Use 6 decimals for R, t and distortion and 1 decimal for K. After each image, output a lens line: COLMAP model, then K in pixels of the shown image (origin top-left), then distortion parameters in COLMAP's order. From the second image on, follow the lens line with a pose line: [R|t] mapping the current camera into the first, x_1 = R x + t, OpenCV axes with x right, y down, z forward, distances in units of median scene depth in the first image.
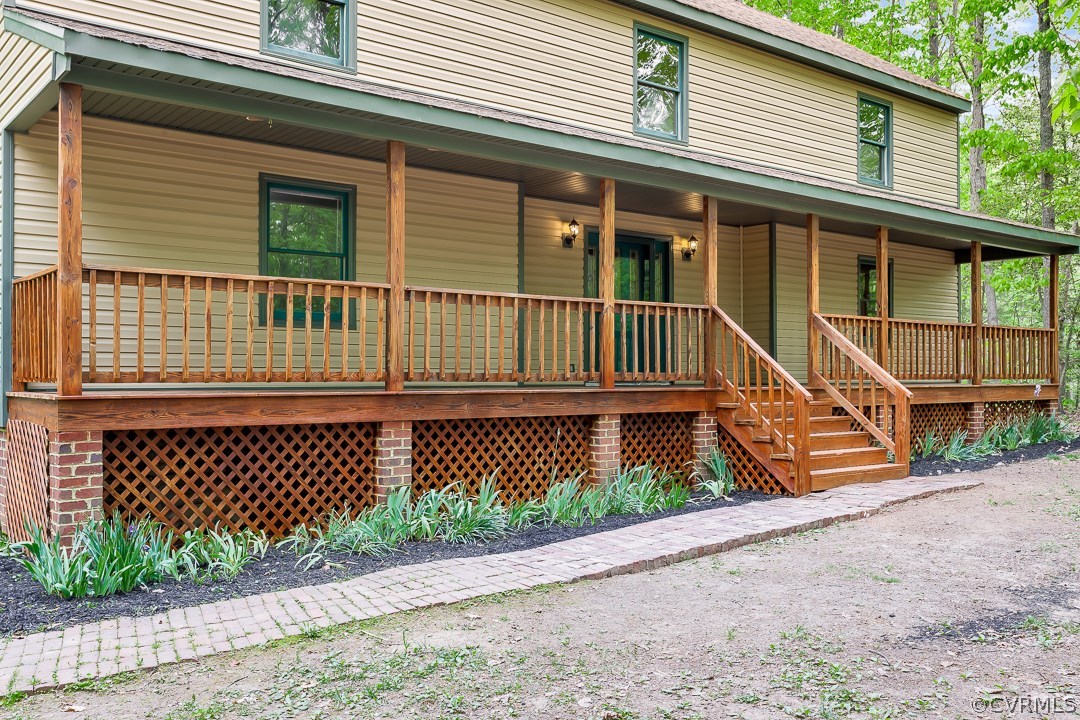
lens RADIAL K [[971.9, 0, 551.3], [0, 971.9, 337.4], [0, 0, 1]] dist [0.002505, -0.006212]
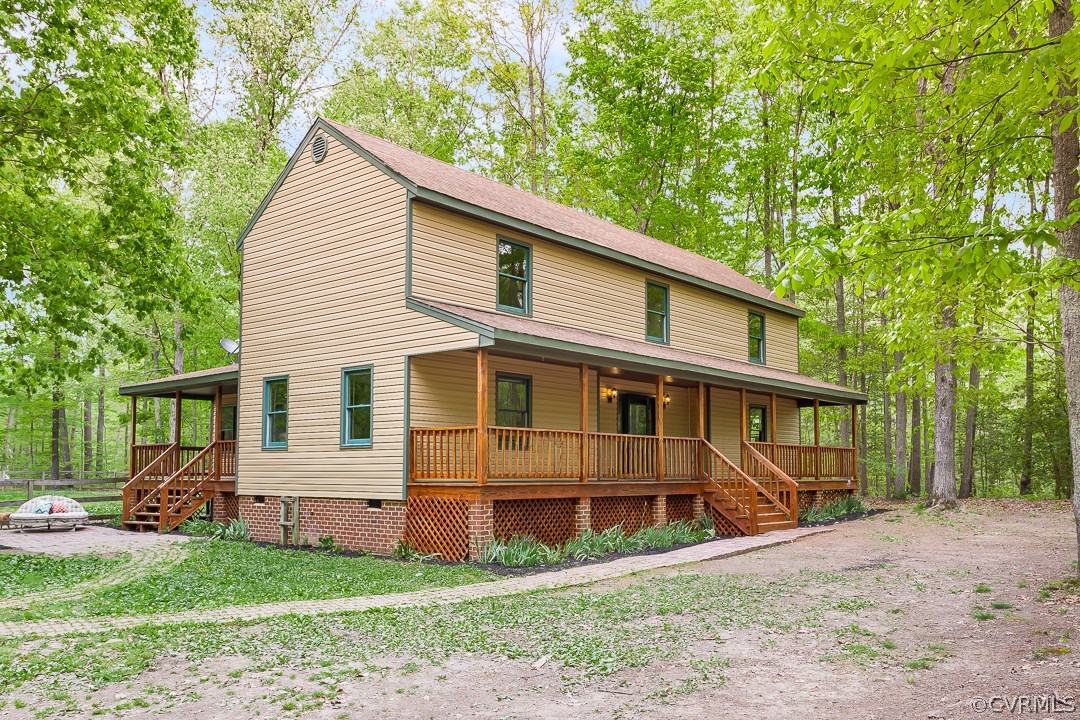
lens RADIAL K [[870.9, 0, 546.1], [0, 870.9, 378.4], [0, 0, 1]] dist [0.001639, 0.011857]
pose [[0.984419, 0.021670, 0.174500, -0.441121], [-0.009842, 0.997612, -0.068360, -0.030523], [-0.175565, 0.065578, 0.982281, -0.646386]]
